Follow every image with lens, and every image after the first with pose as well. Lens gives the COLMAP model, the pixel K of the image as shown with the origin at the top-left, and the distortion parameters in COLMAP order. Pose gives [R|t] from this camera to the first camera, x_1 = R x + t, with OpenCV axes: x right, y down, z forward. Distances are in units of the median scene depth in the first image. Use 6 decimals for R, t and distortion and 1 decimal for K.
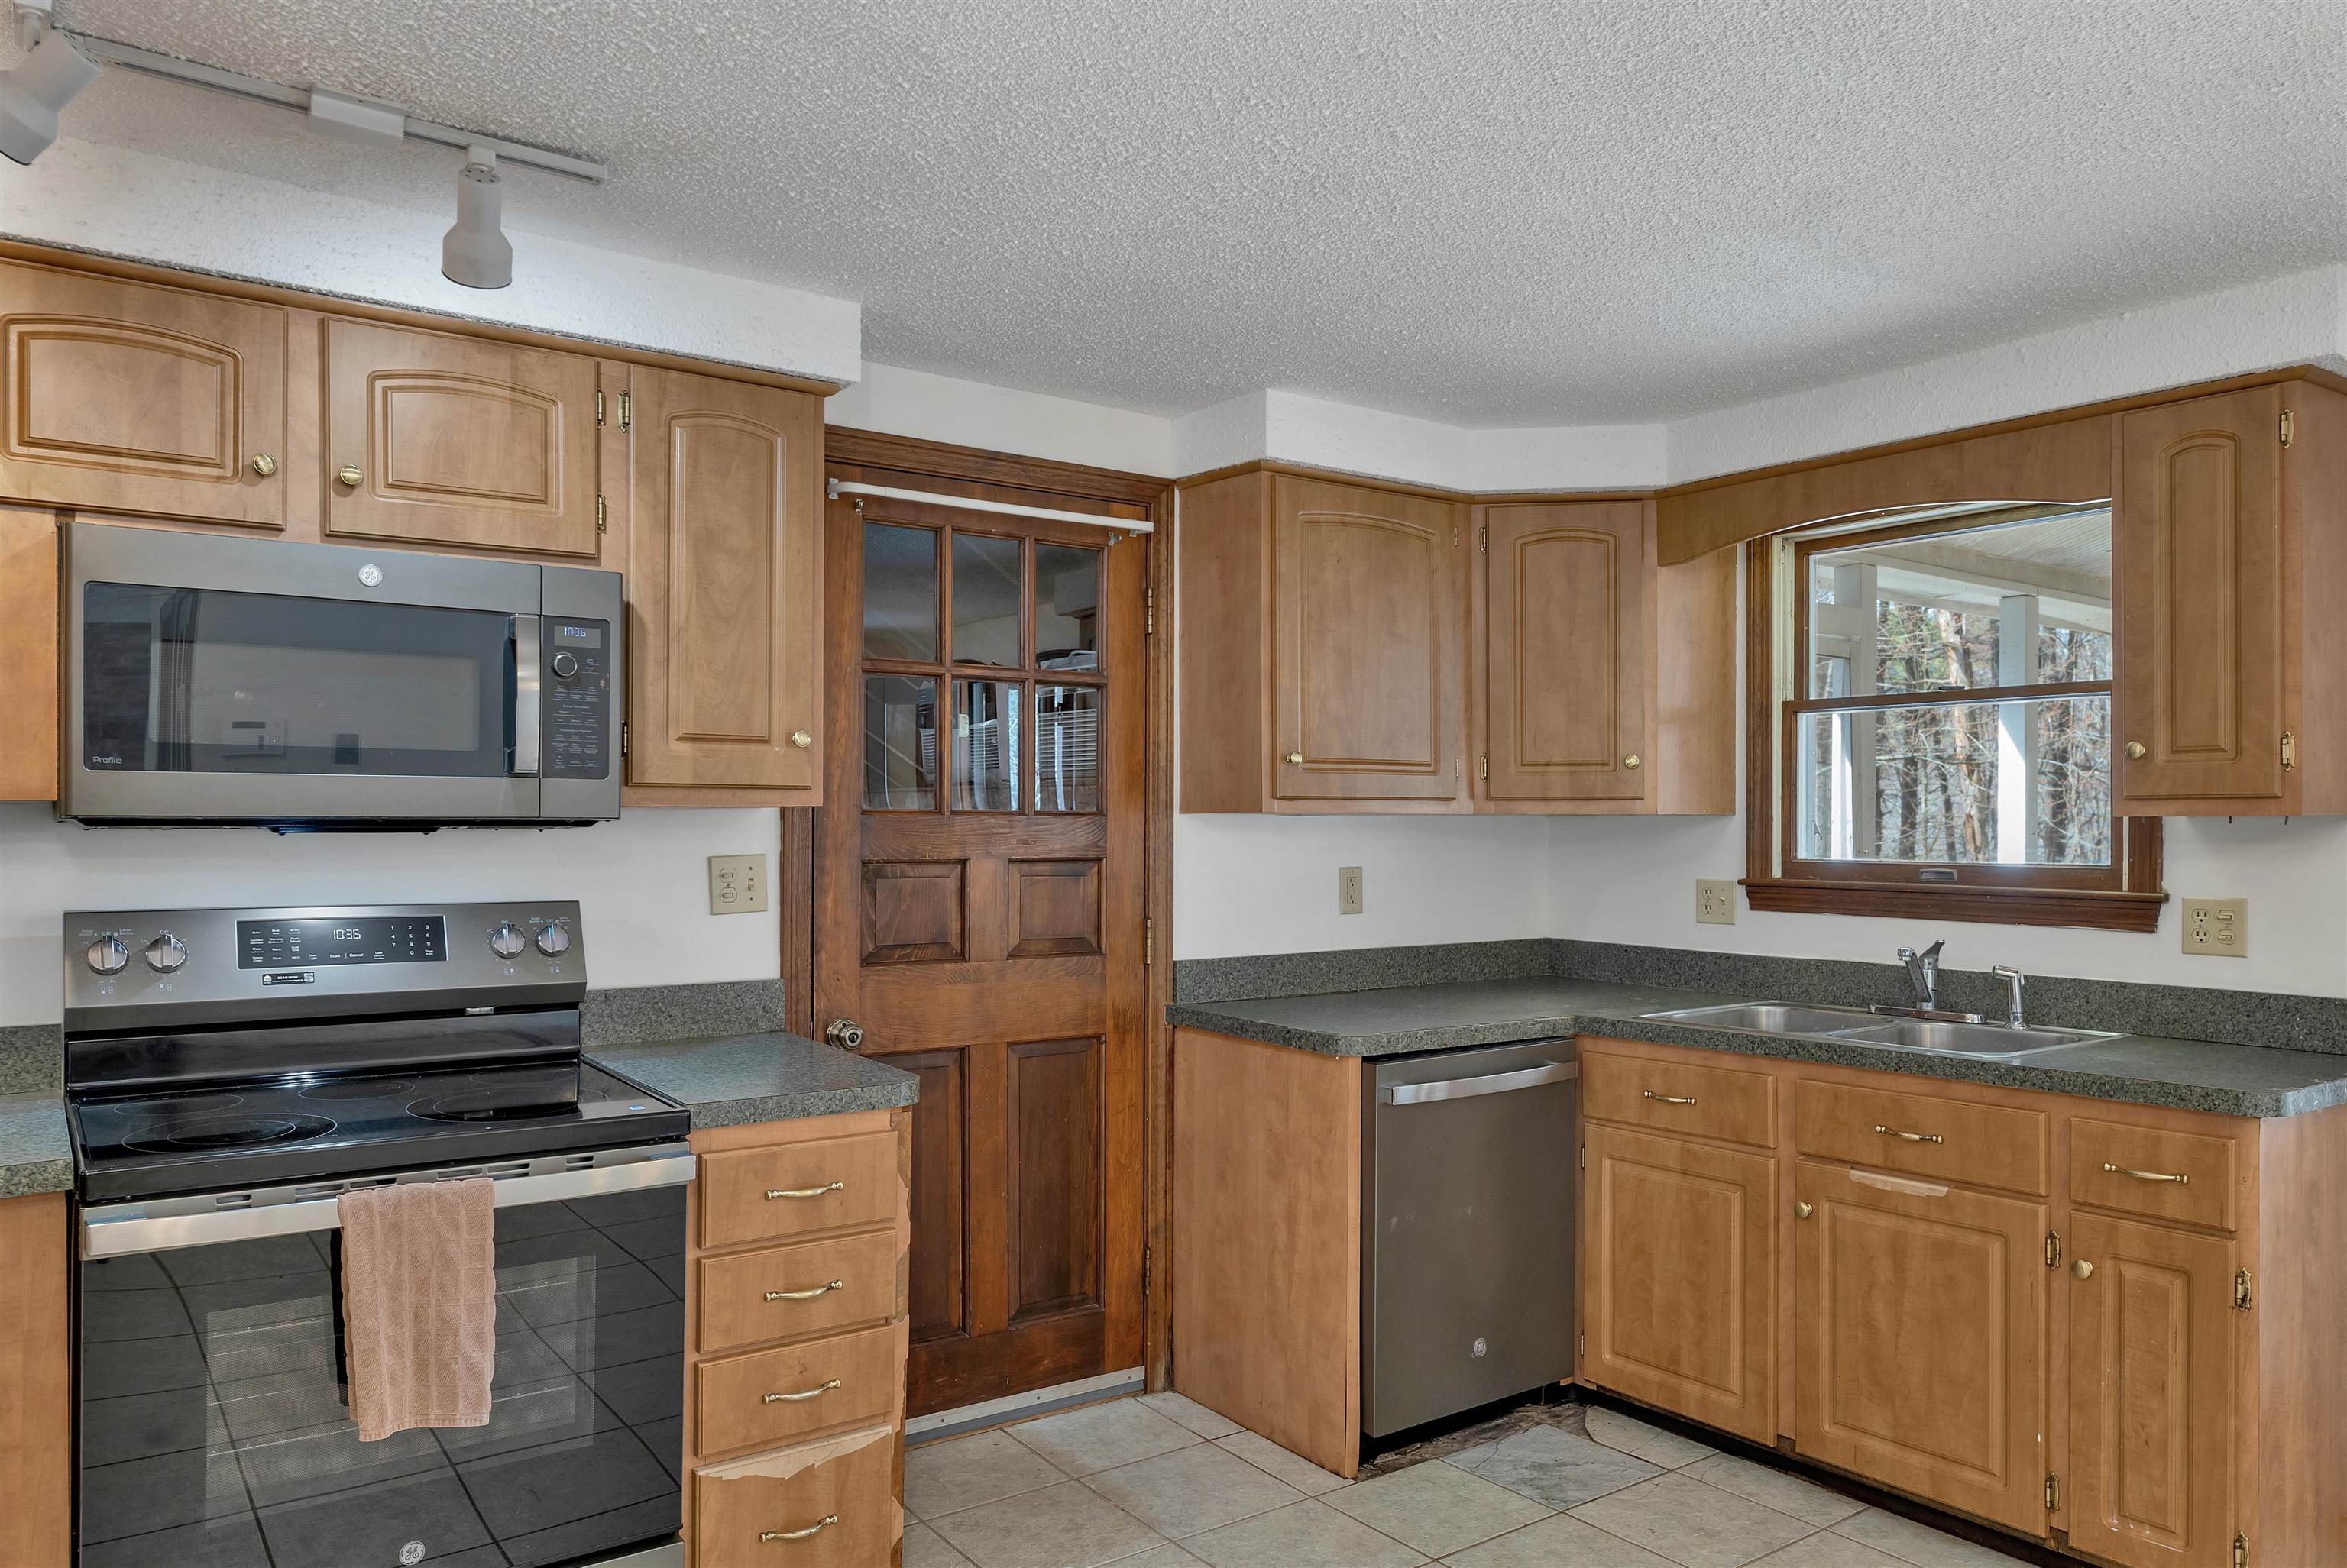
lens RADIAL K [[1598.7, 0, 1174.2], [0, 1598.7, 811.5], [0, 0, 1]] dist [-0.002515, -0.001336]
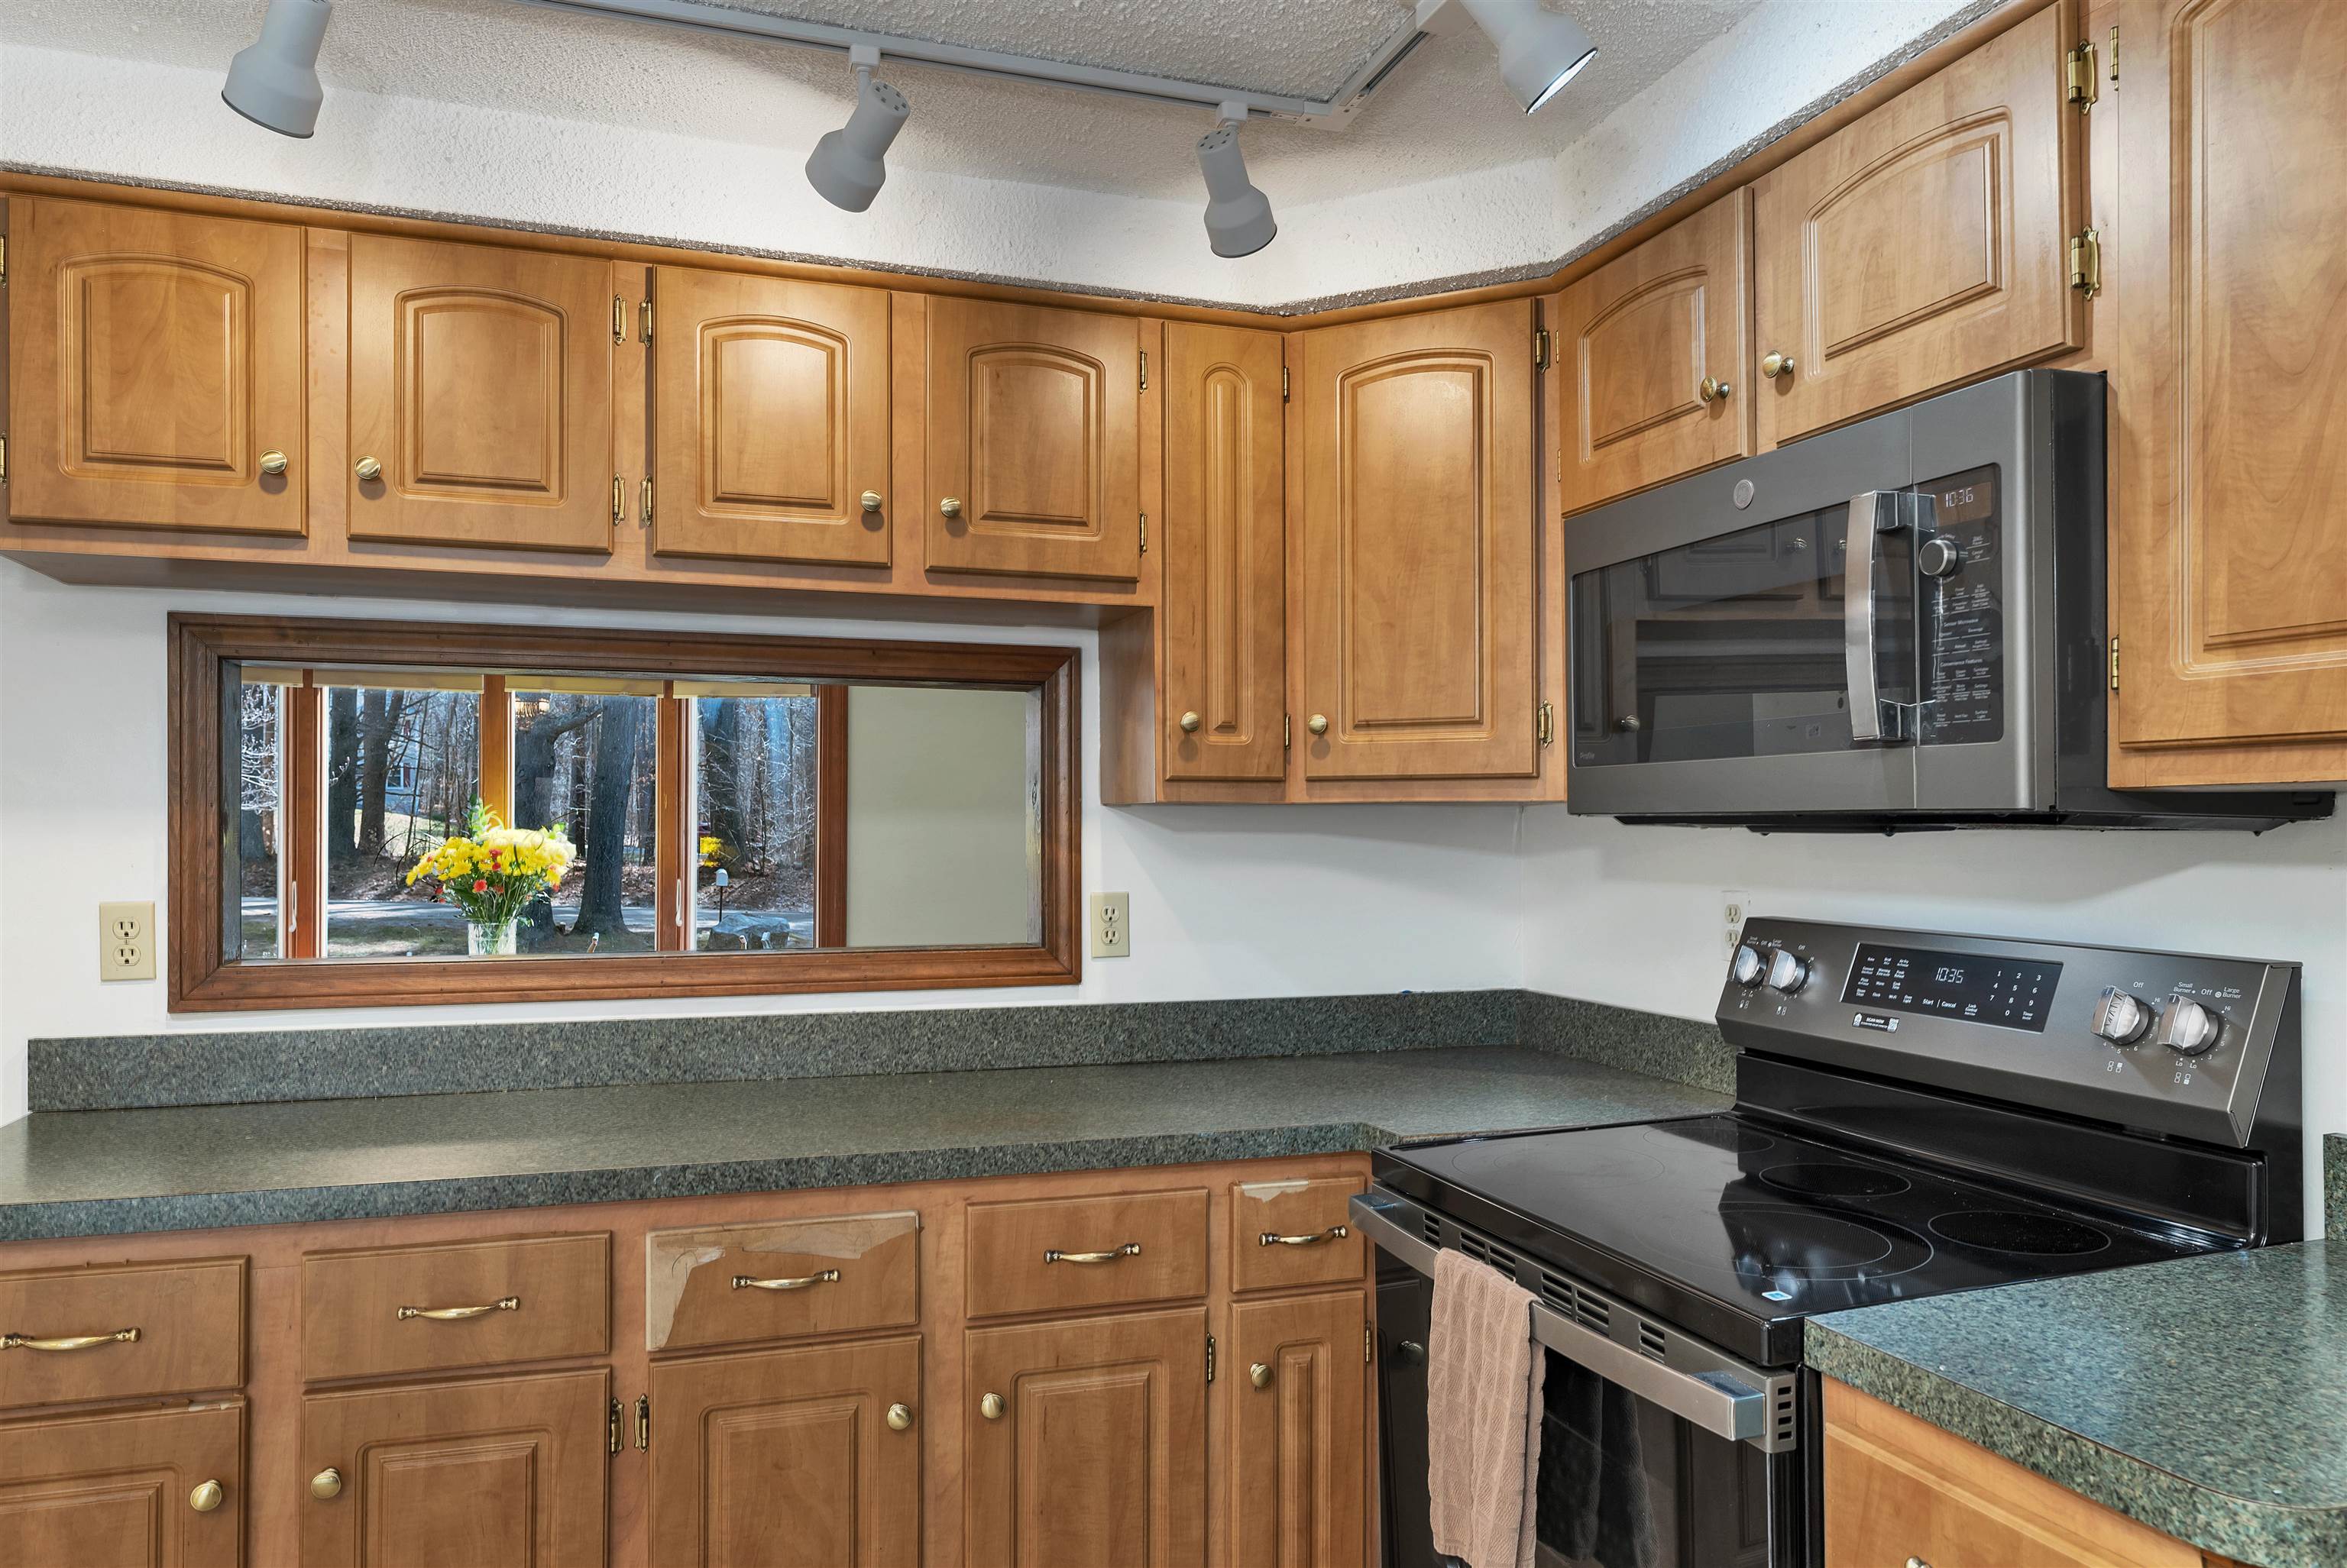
lens RADIAL K [[1598.7, 0, 1174.2], [0, 1598.7, 811.5], [0, 0, 1]] dist [-0.002515, -0.001336]
pose [[-0.302331, -0.009480, -0.953156, 0.278082], [0.008196, 0.999888, -0.012544, 0.009687], [0.953168, -0.011605, -0.302219, 0.895323]]
